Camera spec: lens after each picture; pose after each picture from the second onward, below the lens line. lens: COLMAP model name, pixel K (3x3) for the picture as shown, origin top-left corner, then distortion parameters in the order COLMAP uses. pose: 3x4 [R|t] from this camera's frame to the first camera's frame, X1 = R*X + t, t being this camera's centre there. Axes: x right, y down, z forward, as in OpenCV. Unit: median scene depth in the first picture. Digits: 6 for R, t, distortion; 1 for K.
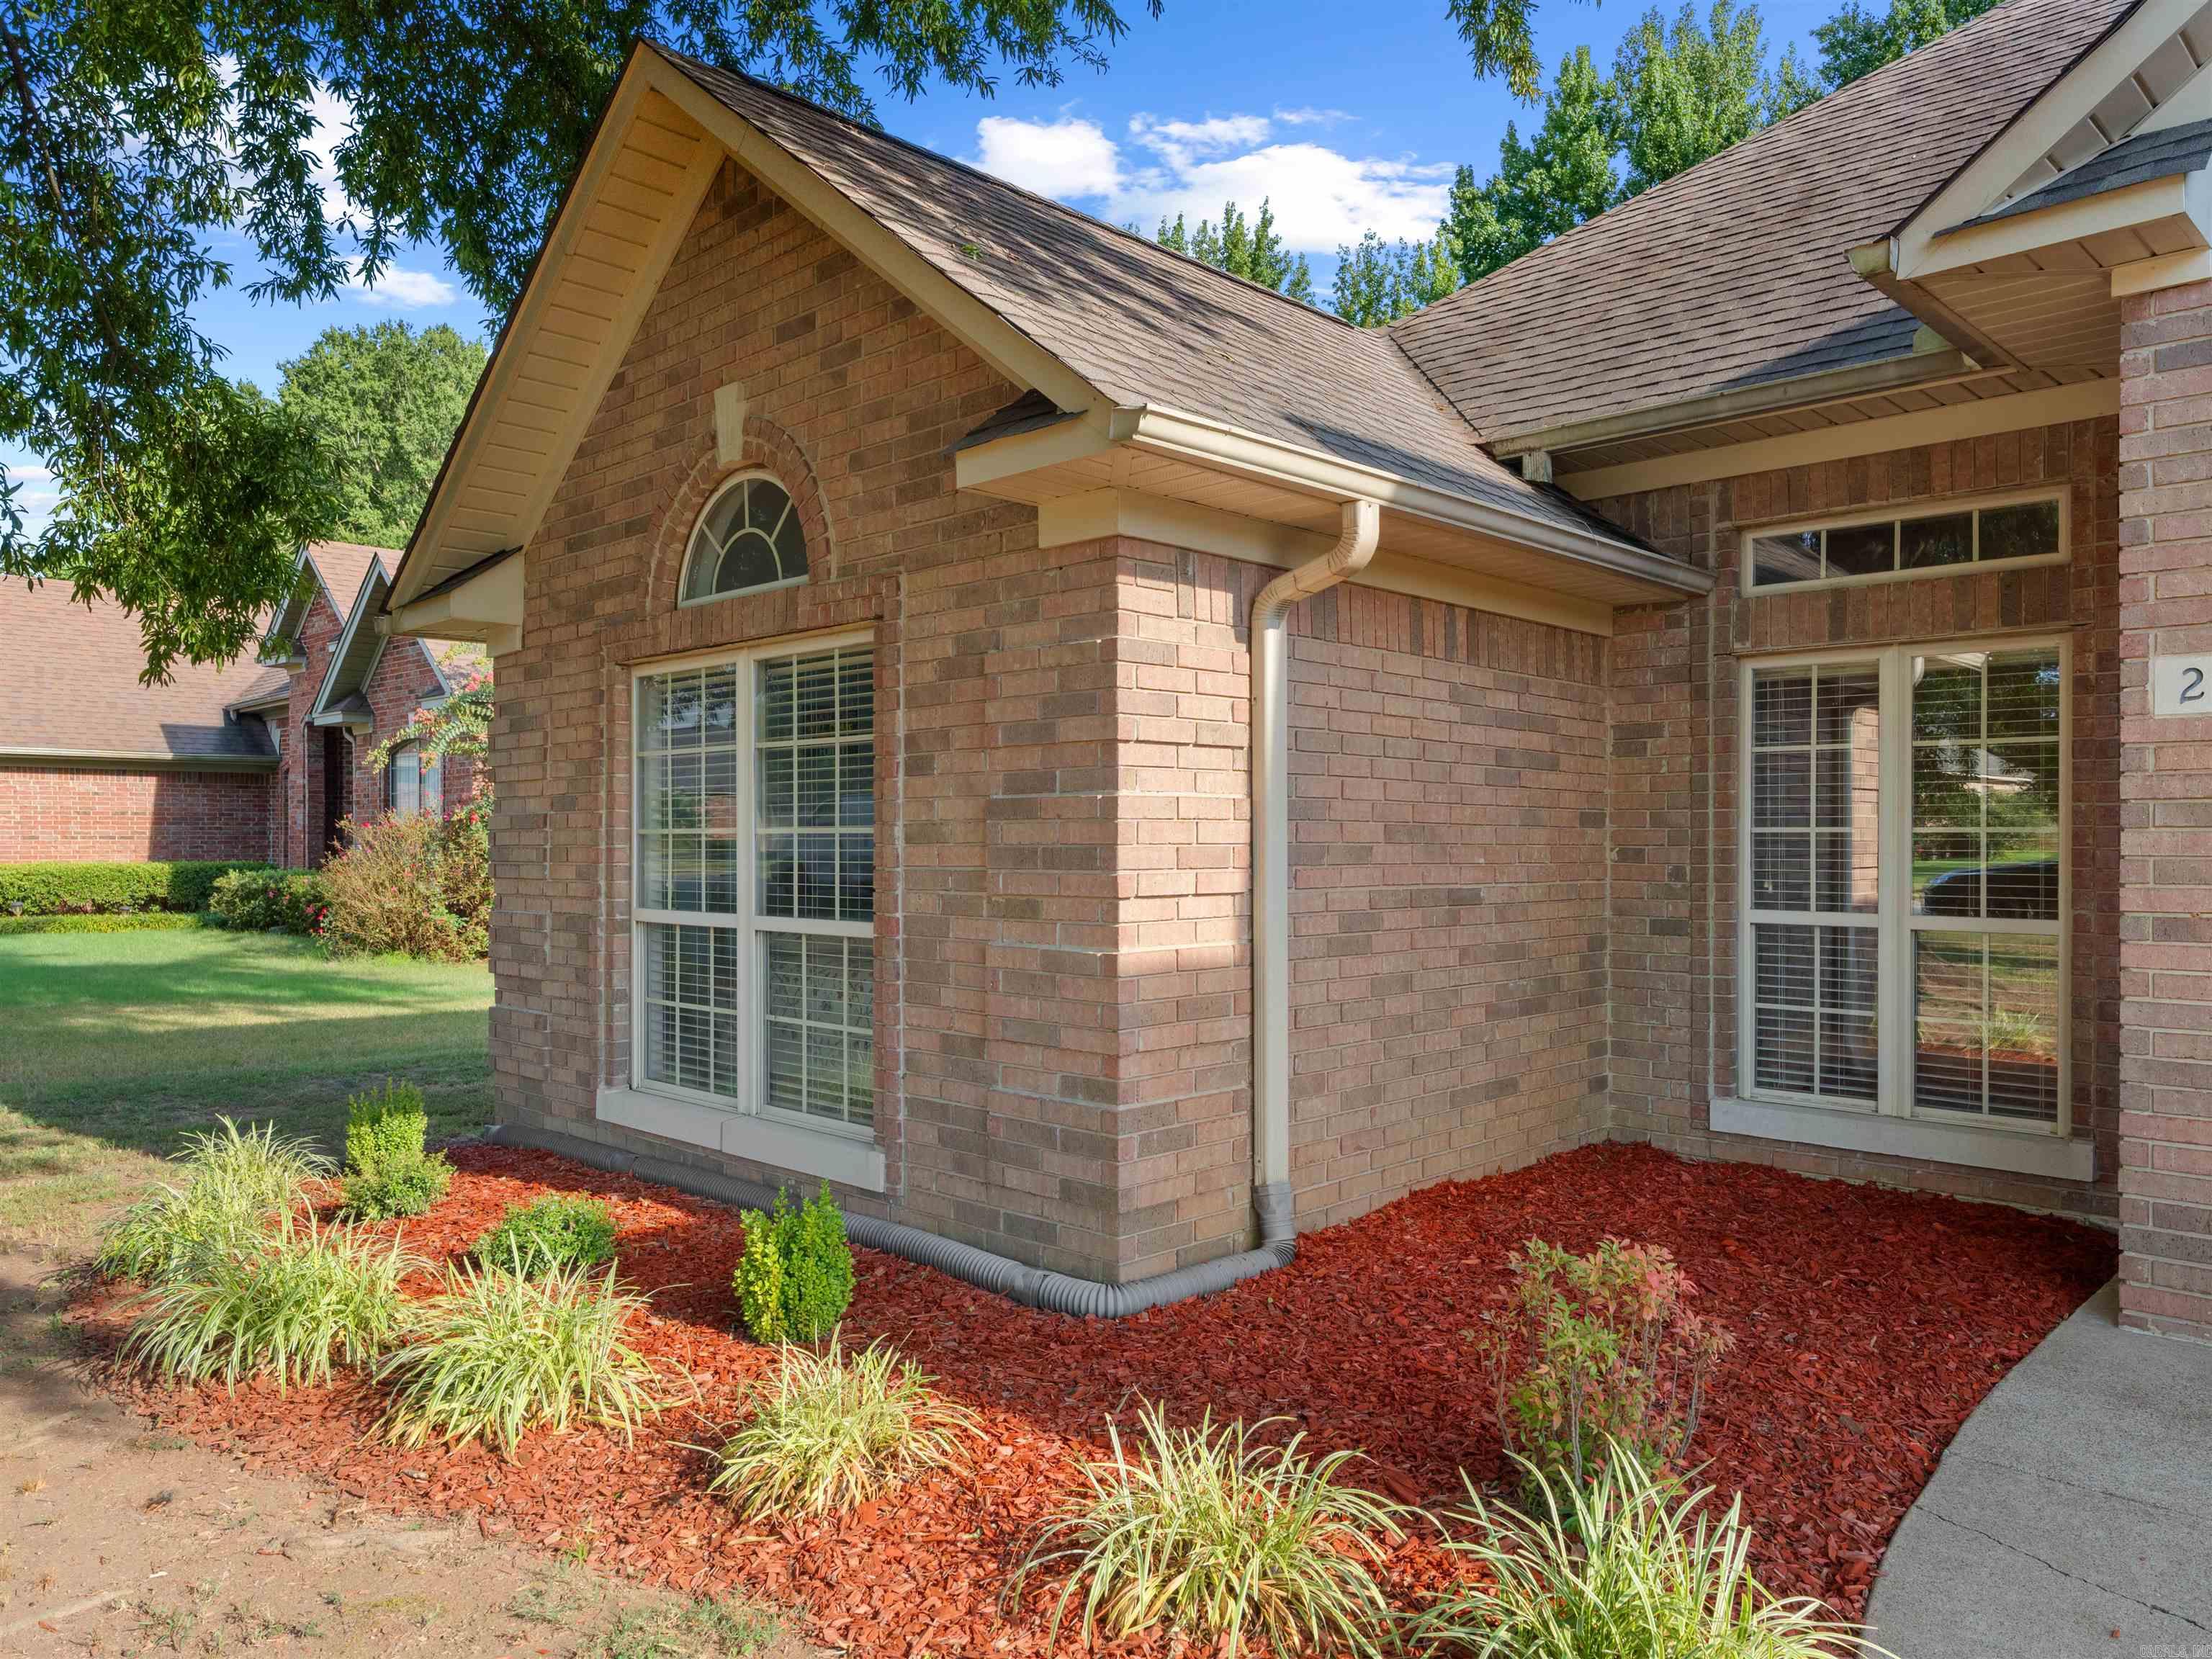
lens RADIAL K [[1545.8, 0, 1117.9], [0, 1545.8, 840.8], [0, 0, 1]] dist [-0.006532, 0.000152]
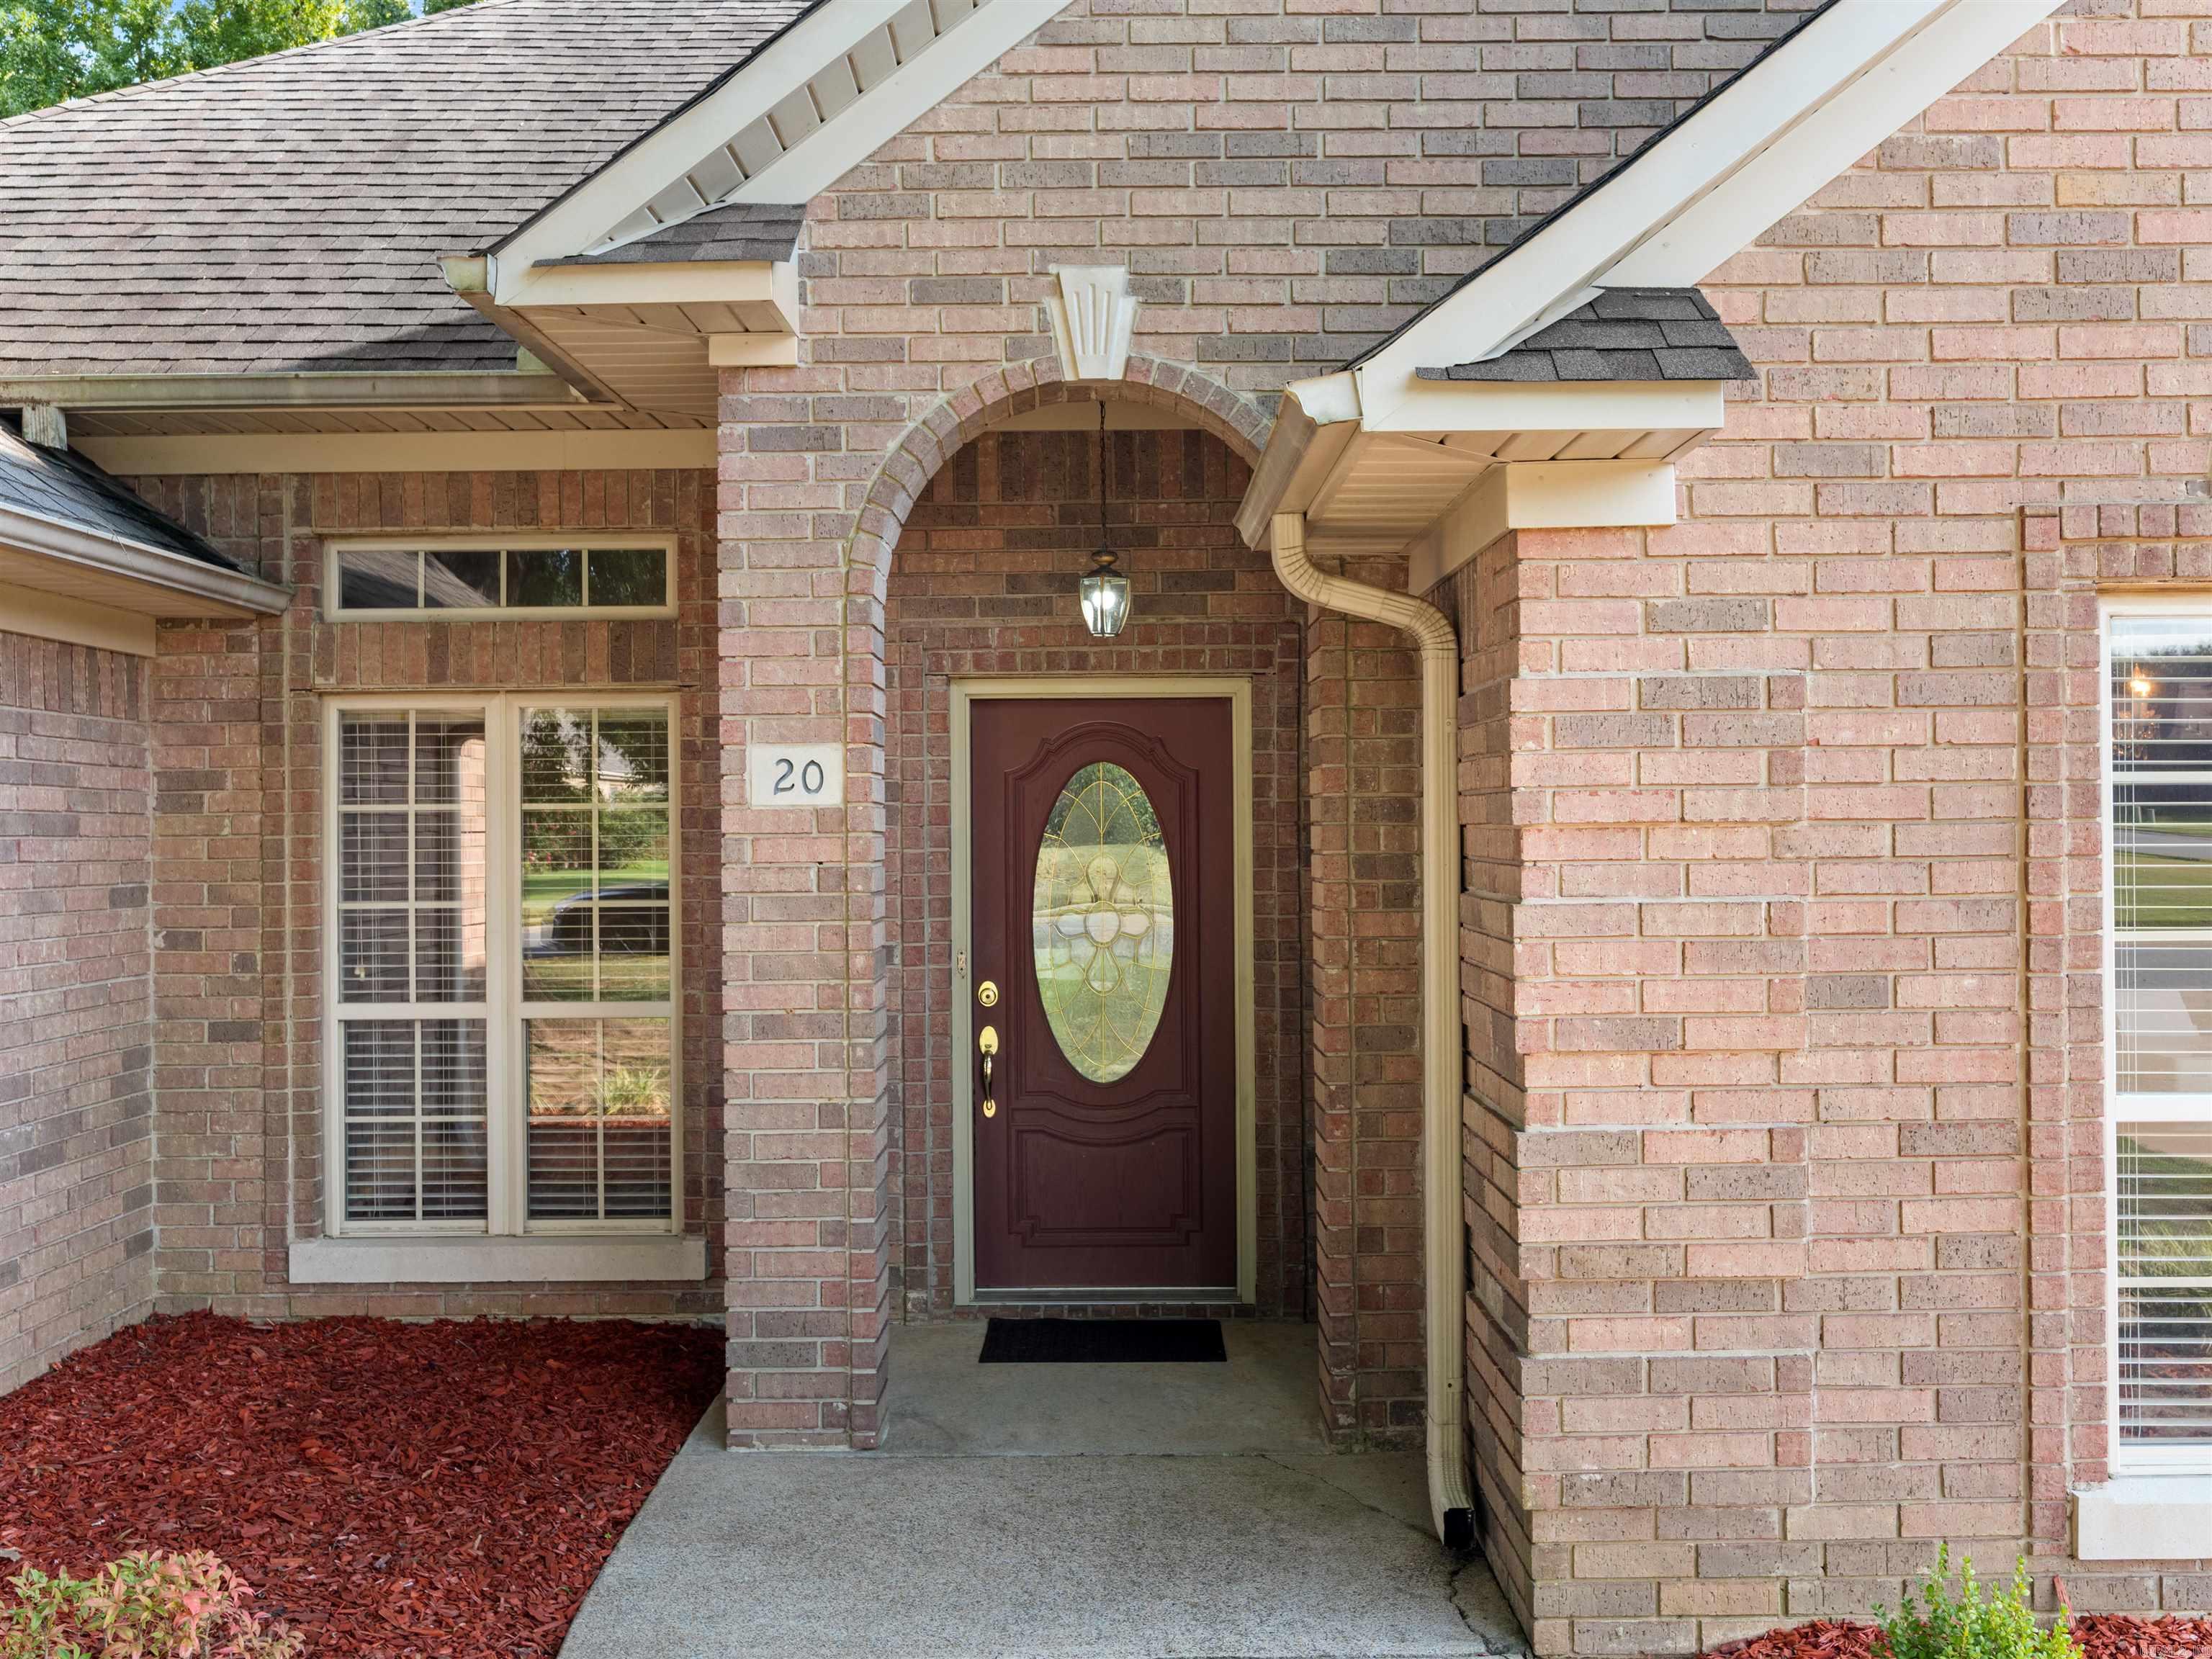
lens RADIAL K [[1889.1, 0, 1114.1], [0, 1889.1, 806.0], [0, 0, 1]] dist [0.000799, -0.002070]
pose [[0.716645, 0.000410, 0.697438, 0.007903], [0.012847, 0.999822, -0.013789, -0.043574], [-0.697319, 0.018842, 0.716513, -0.003030]]
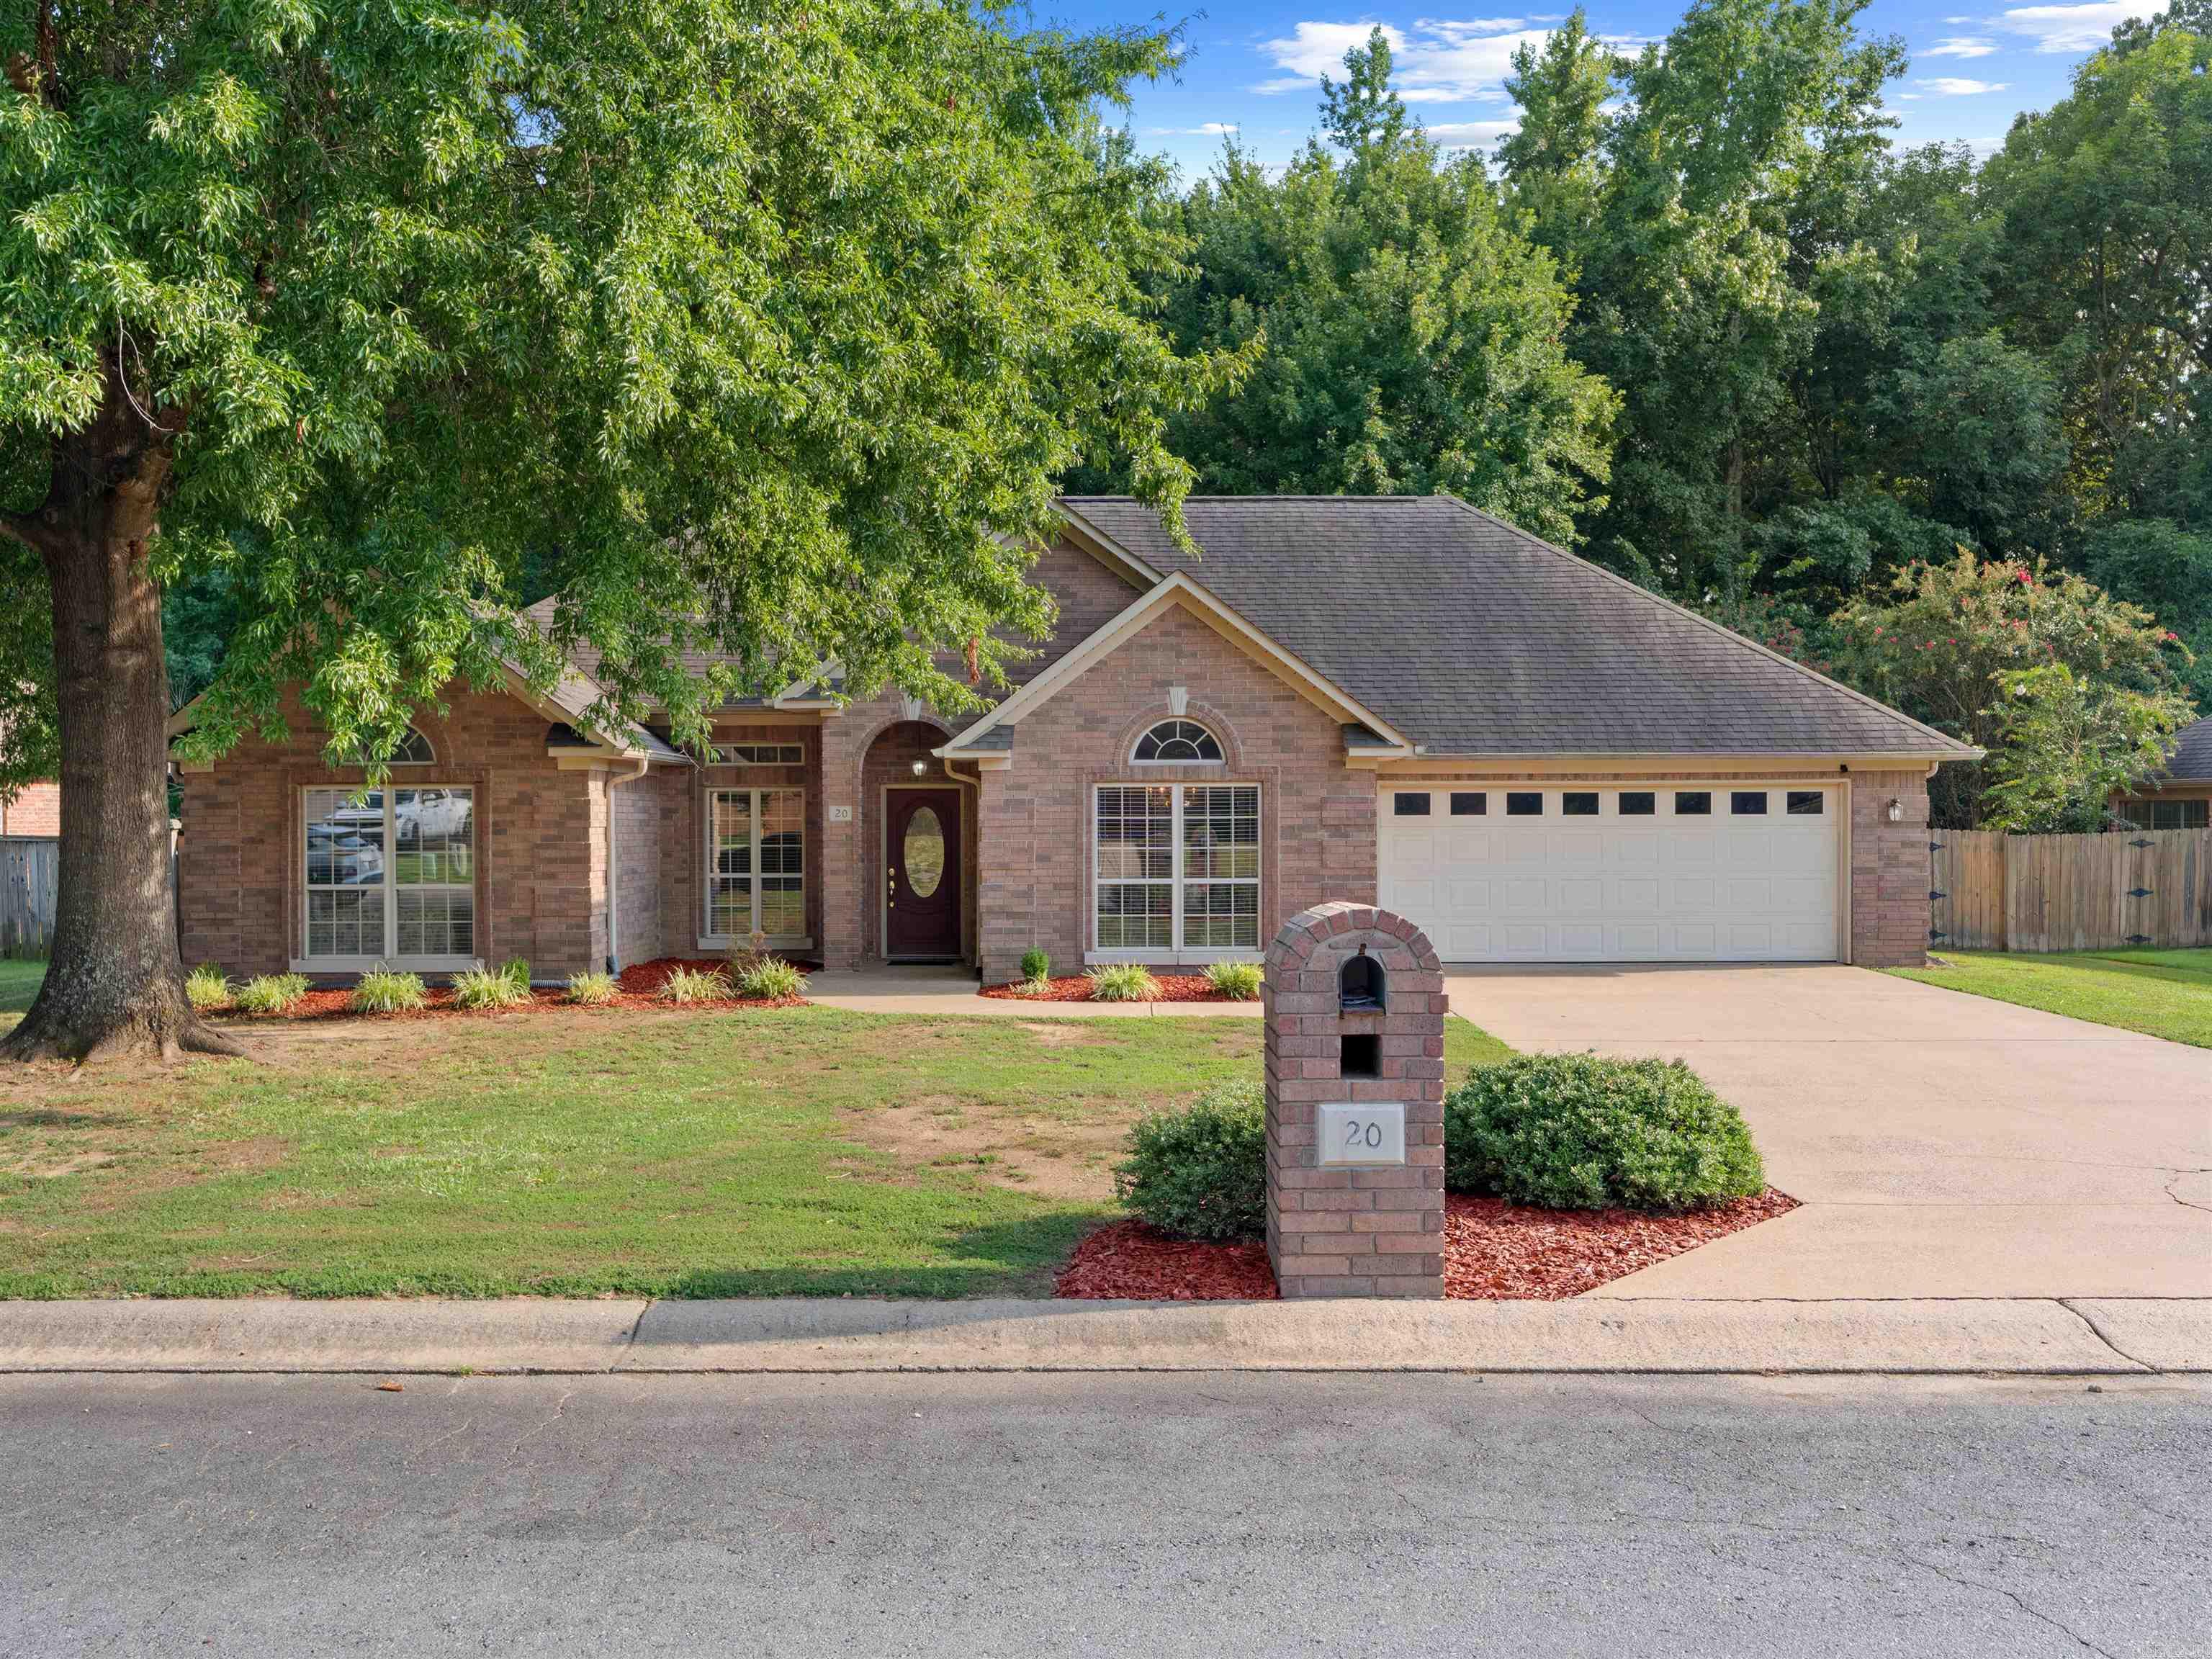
lens RADIAL K [[1889.1, 0, 1104.7], [0, 1889.1, 822.6], [0, 0, 1]] dist [0.000799, -0.002070]
pose [[0.716847, -0.008396, 0.697180, -1.650208], [0.007694, 0.999962, 0.004131, -0.063966], [-0.697188, 0.002403, 0.716884, -2.225029]]
